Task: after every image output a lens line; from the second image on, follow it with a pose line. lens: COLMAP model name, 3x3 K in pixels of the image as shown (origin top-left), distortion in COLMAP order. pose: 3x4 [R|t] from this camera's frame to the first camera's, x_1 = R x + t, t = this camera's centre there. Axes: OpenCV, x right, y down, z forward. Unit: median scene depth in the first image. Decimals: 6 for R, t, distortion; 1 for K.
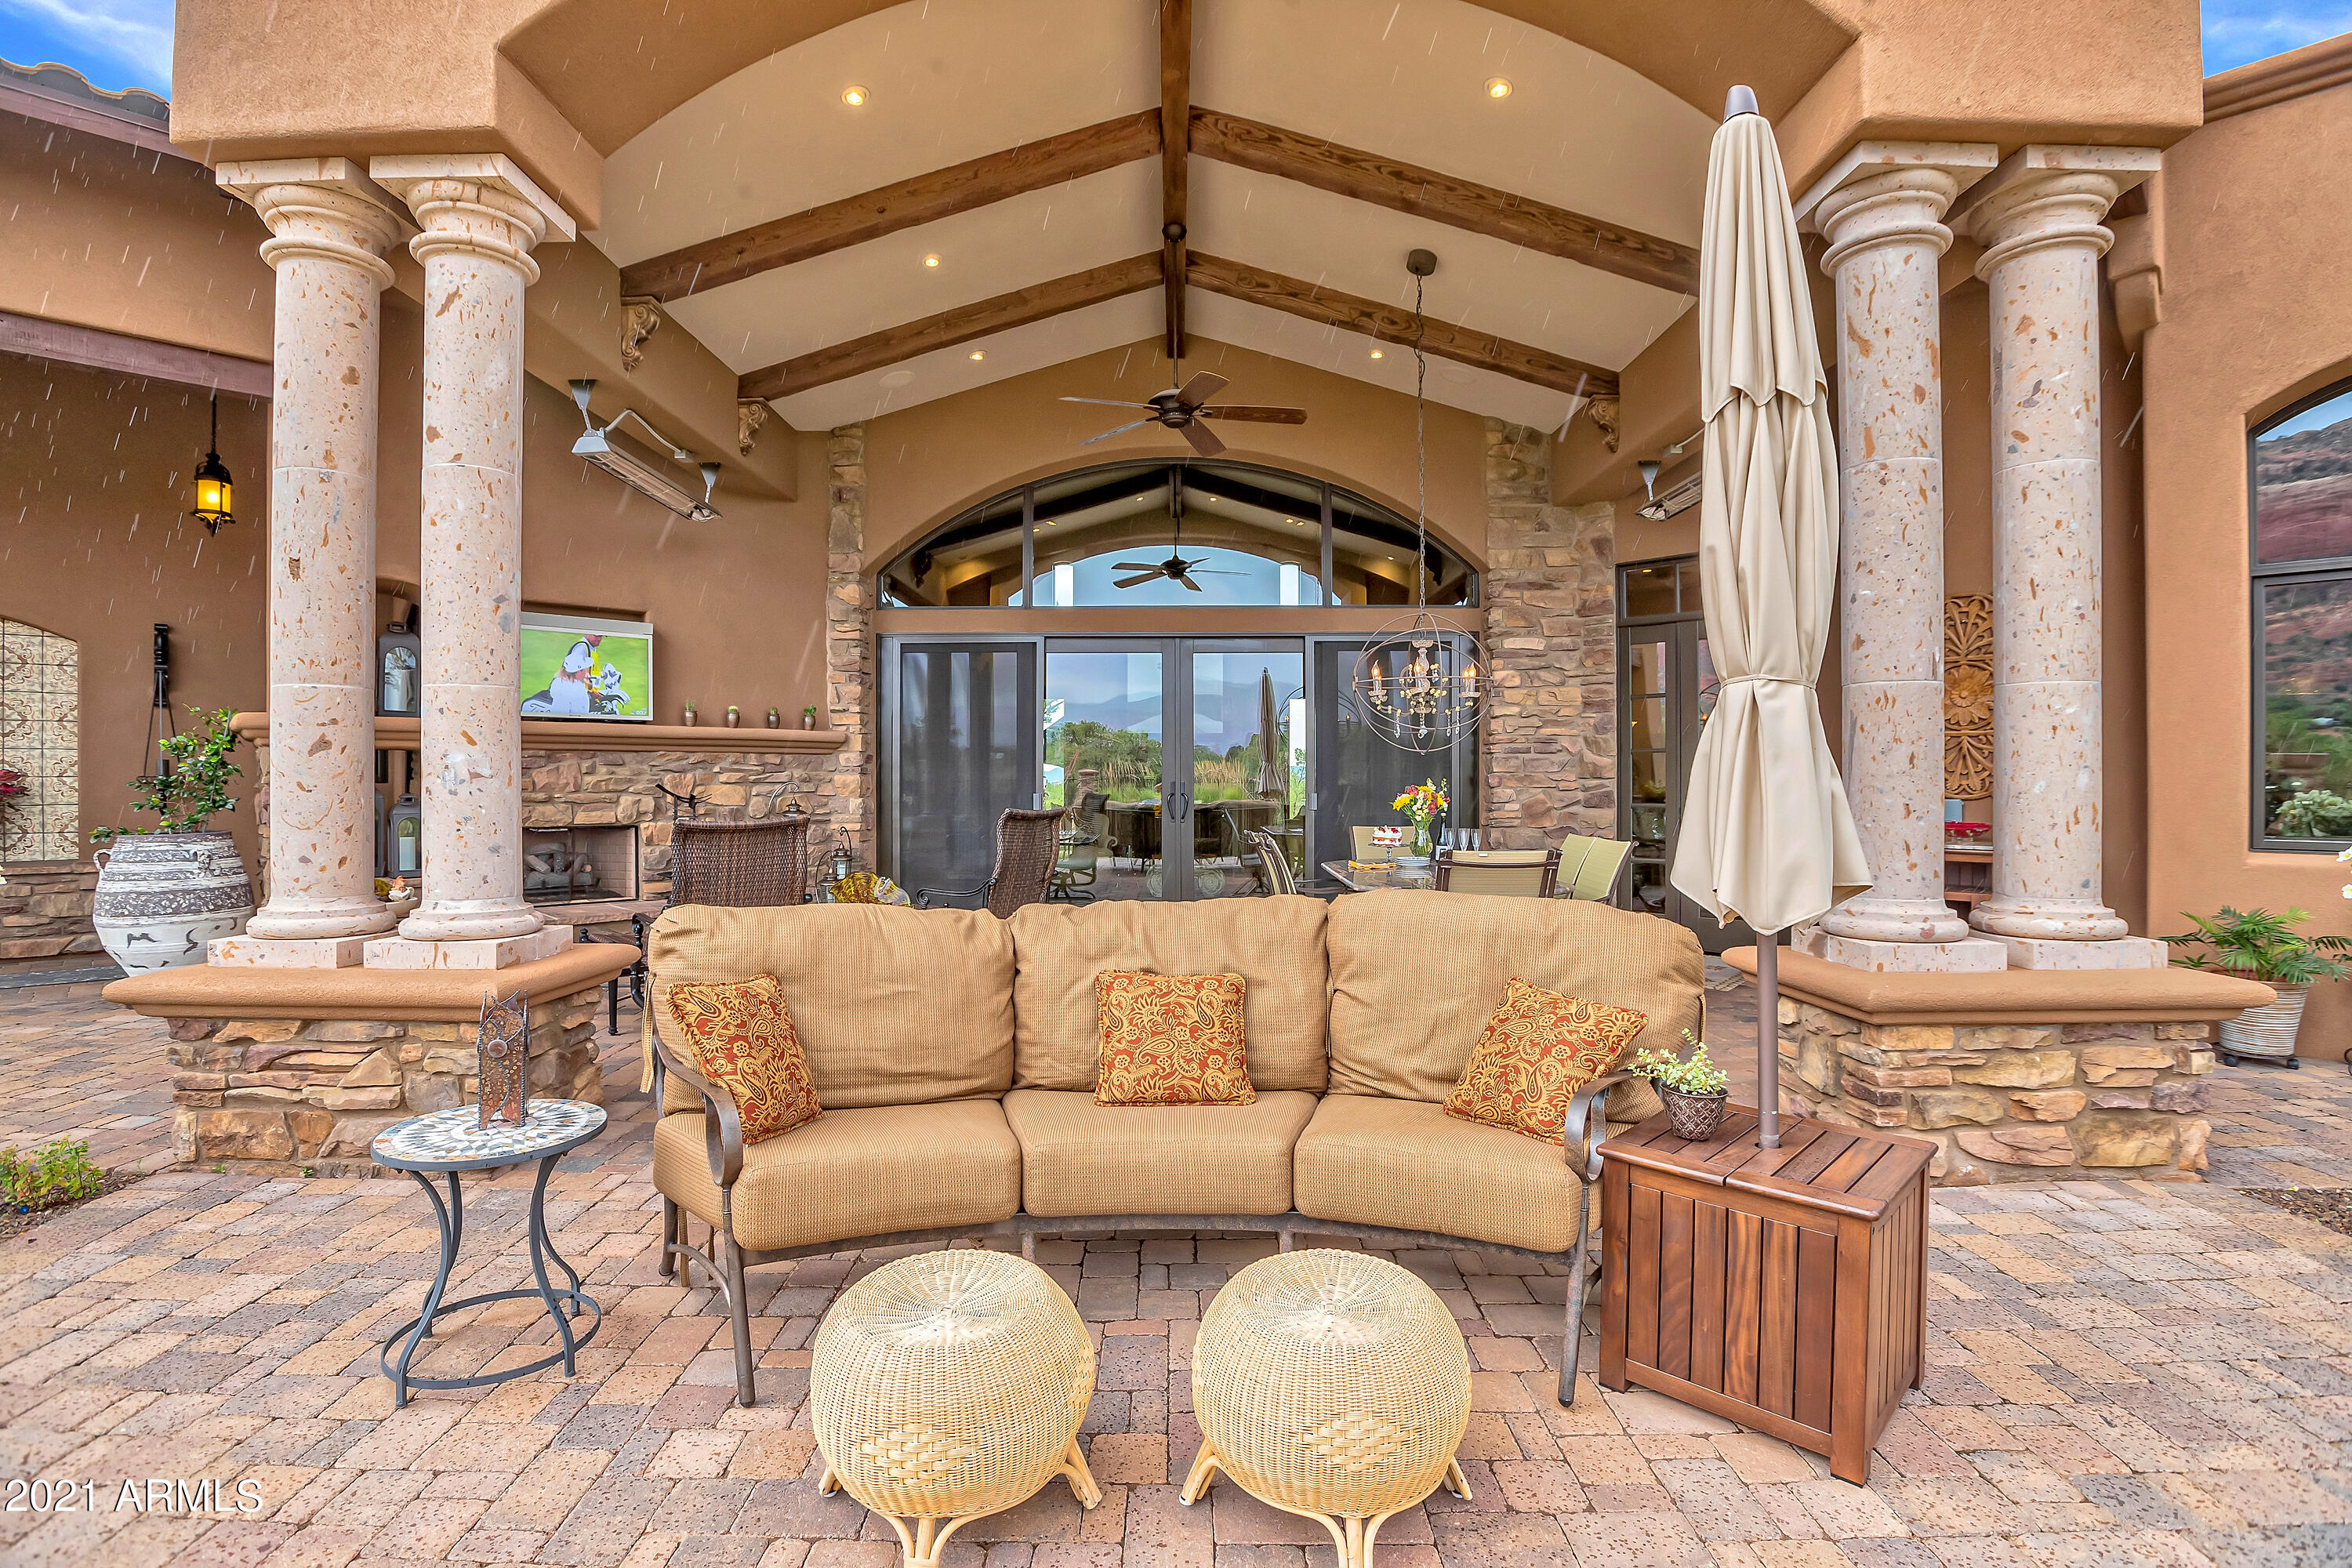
lens RADIAL K [[1097.5, 0, 1162.1], [0, 1097.5, 775.0], [0, 0, 1]] dist [-0.051100, 0.017751]
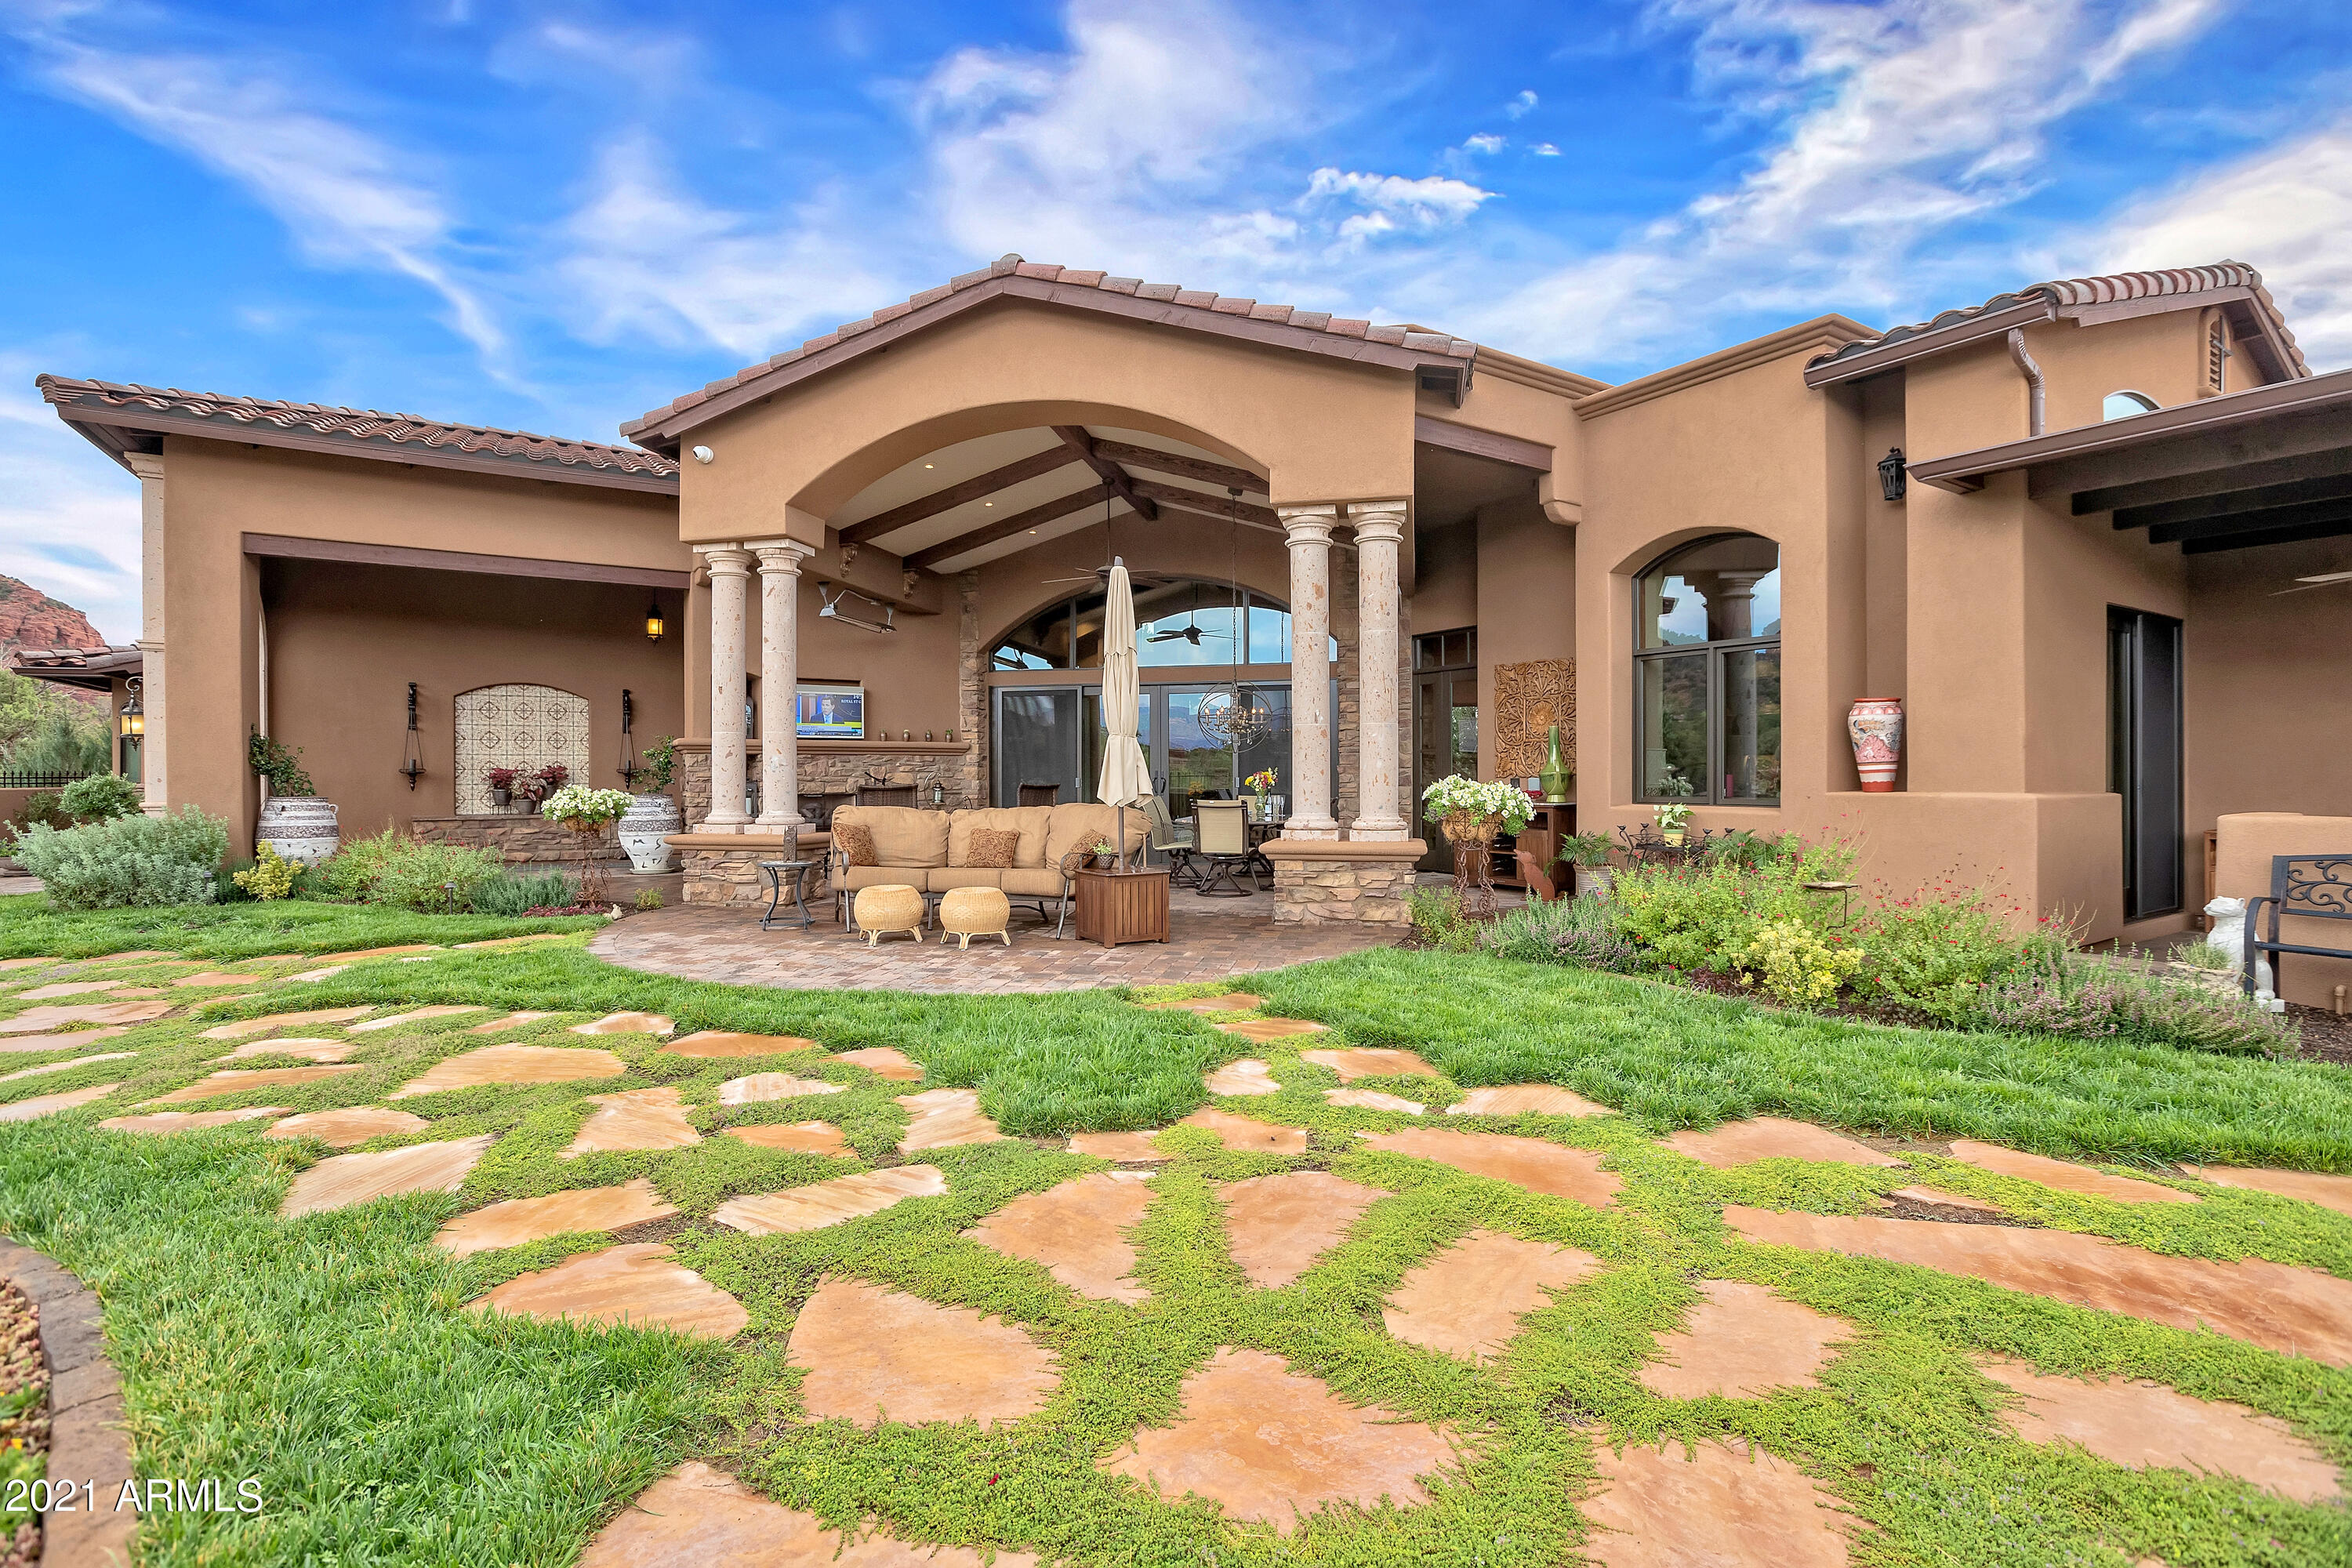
lens RADIAL K [[1097.5, 0, 1162.1], [0, 1097.5, 775.0], [0, 0, 1]] dist [-0.051100, 0.017751]
pose [[0.975227, -0.002037, -0.221199, 0.469666], [0.002252, 0.999997, 0.000717, 0.013481], [0.221197, -0.001197, 0.975229, -0.759388]]
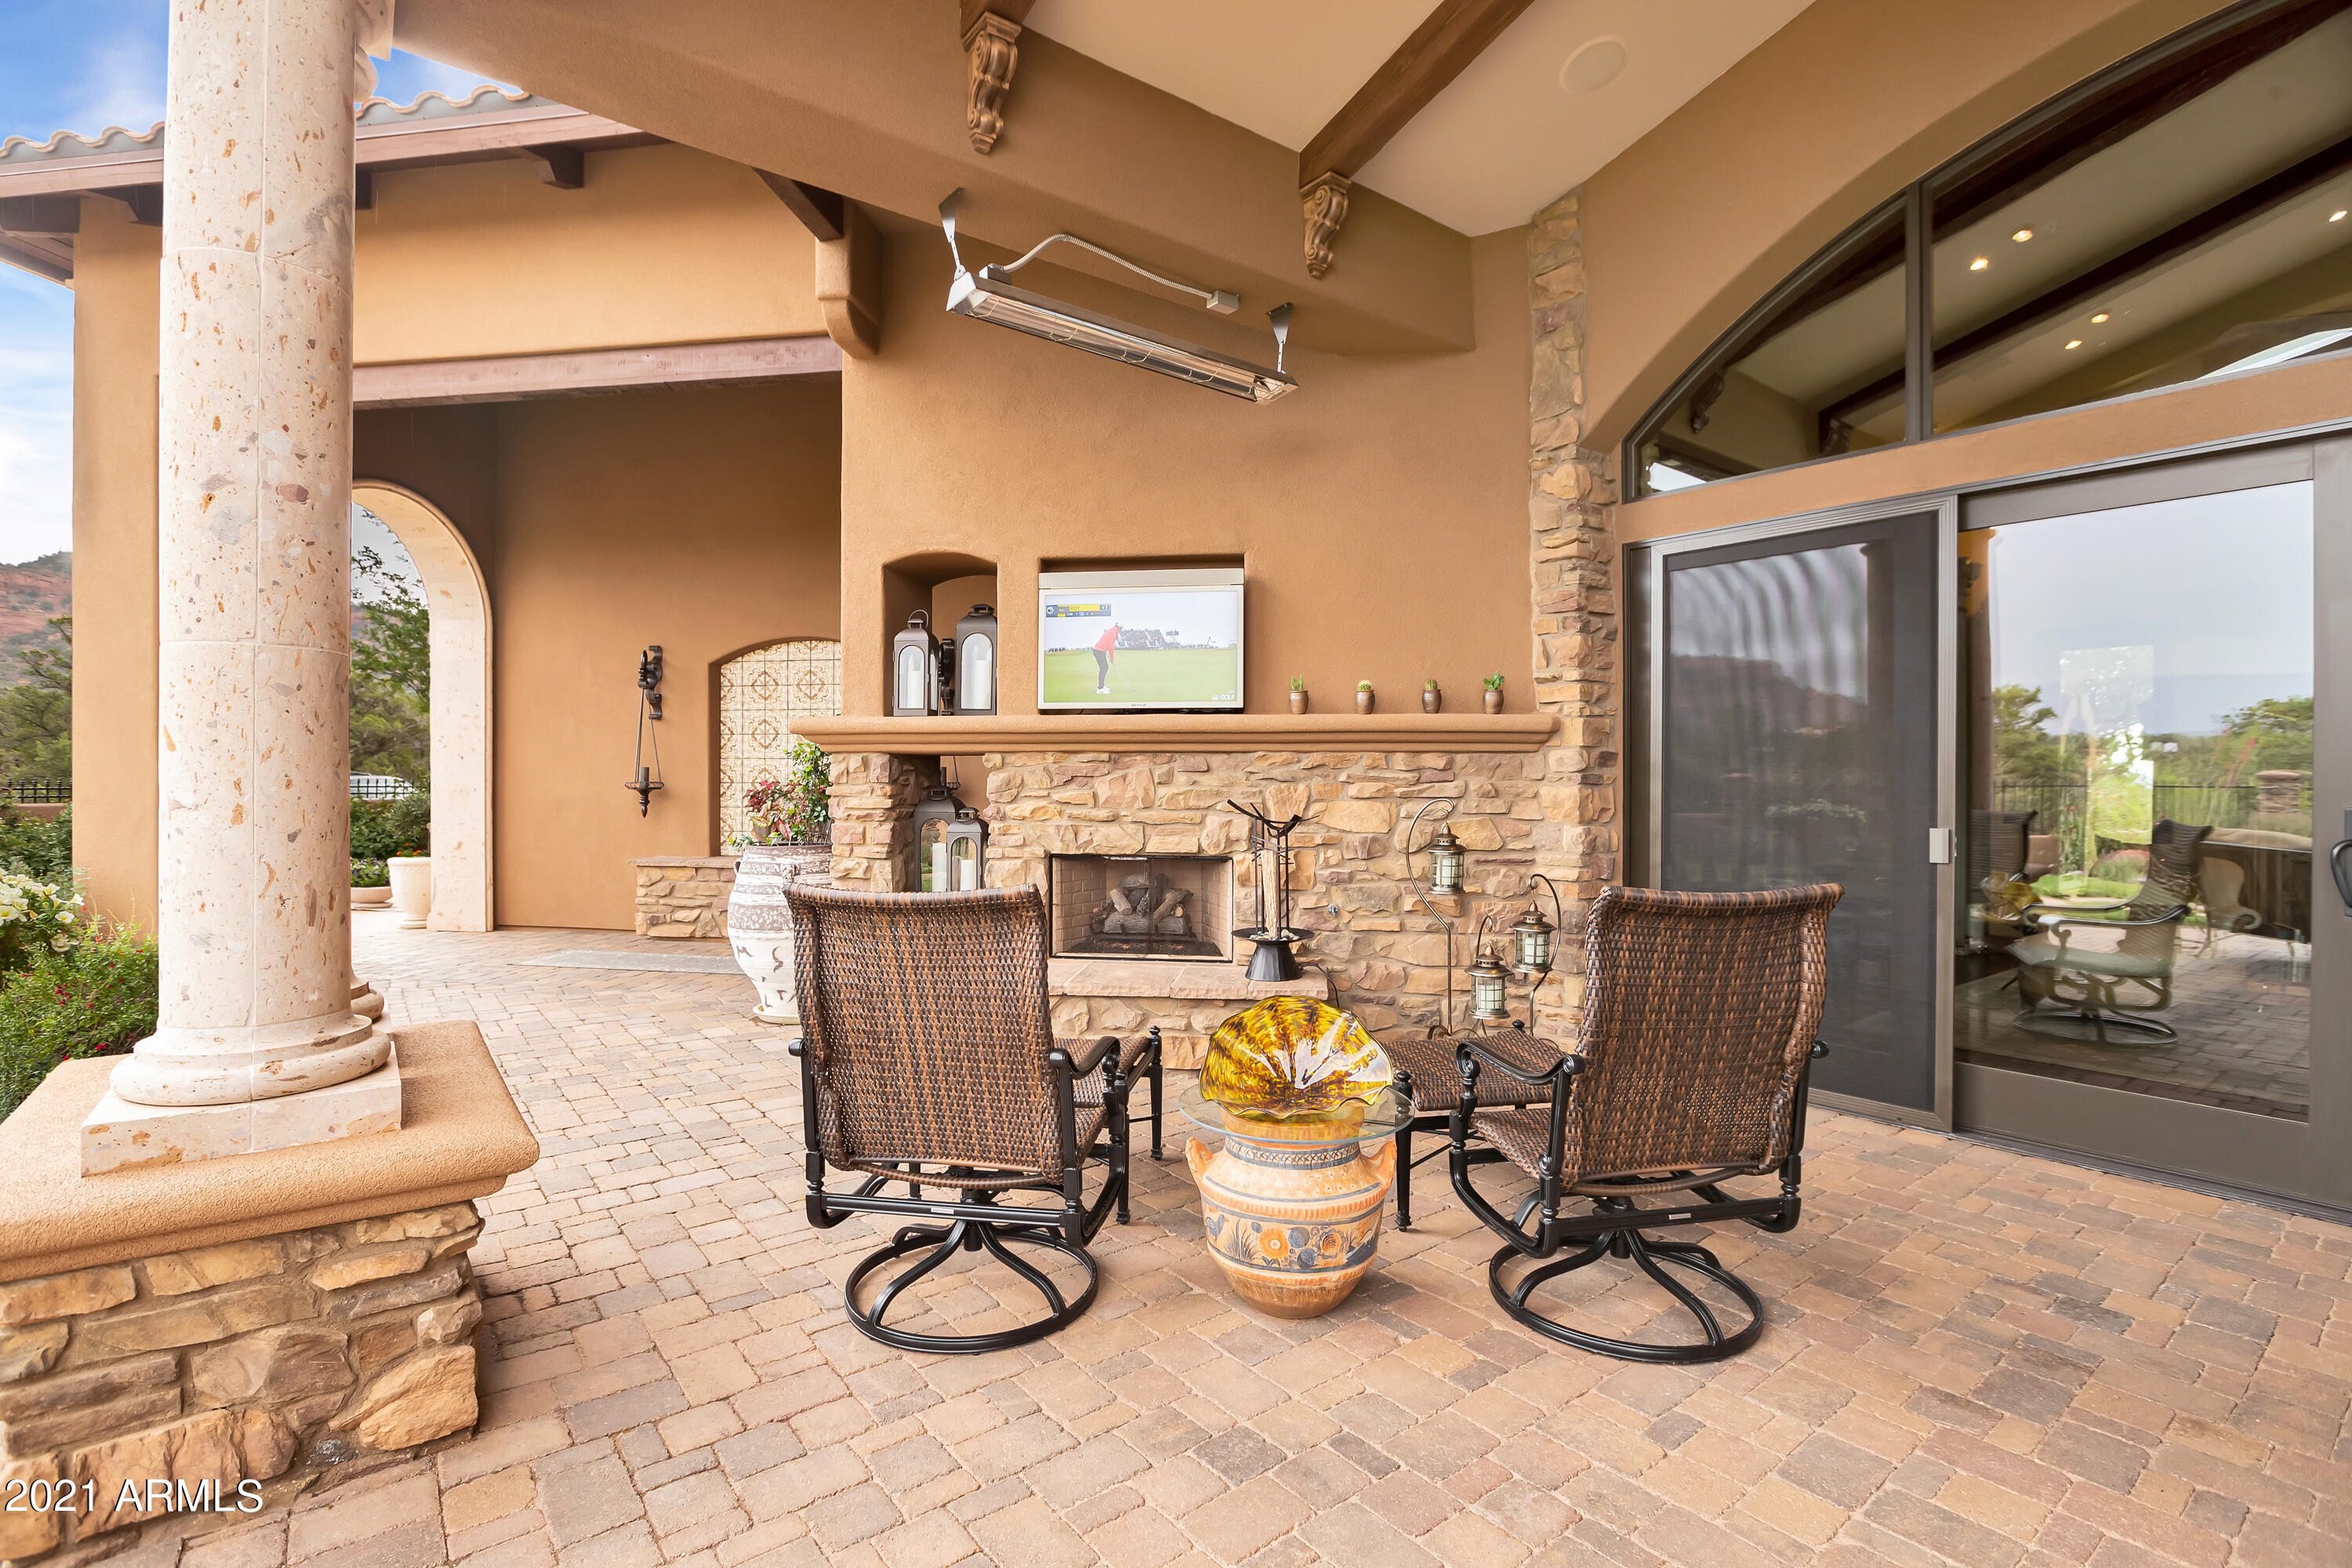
lens RADIAL K [[1097.5, 0, 1162.1], [0, 1097.5, 775.0], [0, 0, 1]] dist [-0.051100, 0.017751]
pose [[0.613367, 0.000860, -0.789798, 0.055731], [-0.000157, 1.000000, 0.000966, -0.007989], [0.789798, -0.000468, 0.613366, 0.543491]]
